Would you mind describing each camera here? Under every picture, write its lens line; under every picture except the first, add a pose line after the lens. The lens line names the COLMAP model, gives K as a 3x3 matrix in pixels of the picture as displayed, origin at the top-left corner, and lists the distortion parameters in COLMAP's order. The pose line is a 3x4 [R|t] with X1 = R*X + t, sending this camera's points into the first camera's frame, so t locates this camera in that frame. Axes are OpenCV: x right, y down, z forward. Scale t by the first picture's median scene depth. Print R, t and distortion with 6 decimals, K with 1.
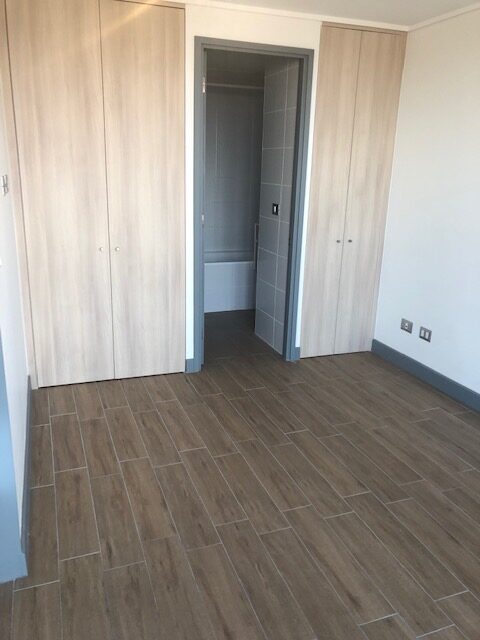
lens RADIAL K [[526.2, 0, 236.7], [0, 526.2, 315.5], [0, 0, 1]] dist [0.040719, -0.030981]
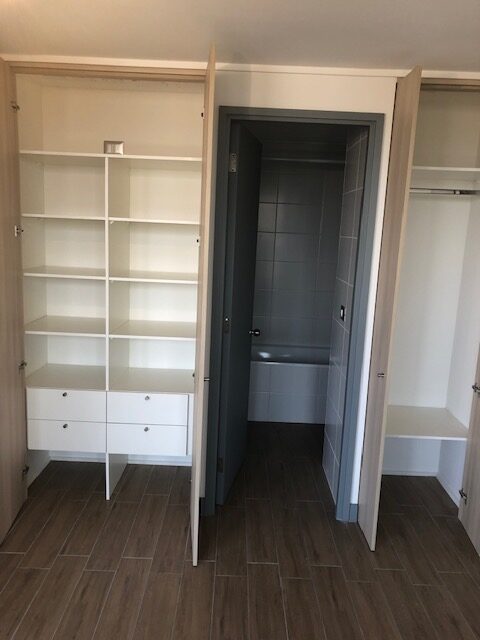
lens RADIAL K [[526.2, 0, 236.7], [0, 526.2, 315.5], [0, 0, 1]] dist [0.040719, -0.030981]
pose [[0.935072, 0.077055, -0.345980, 0.260162], [-0.119818, 0.987341, -0.103933, -0.132205], [0.333591, 0.138640, 0.932468, 0.306339]]
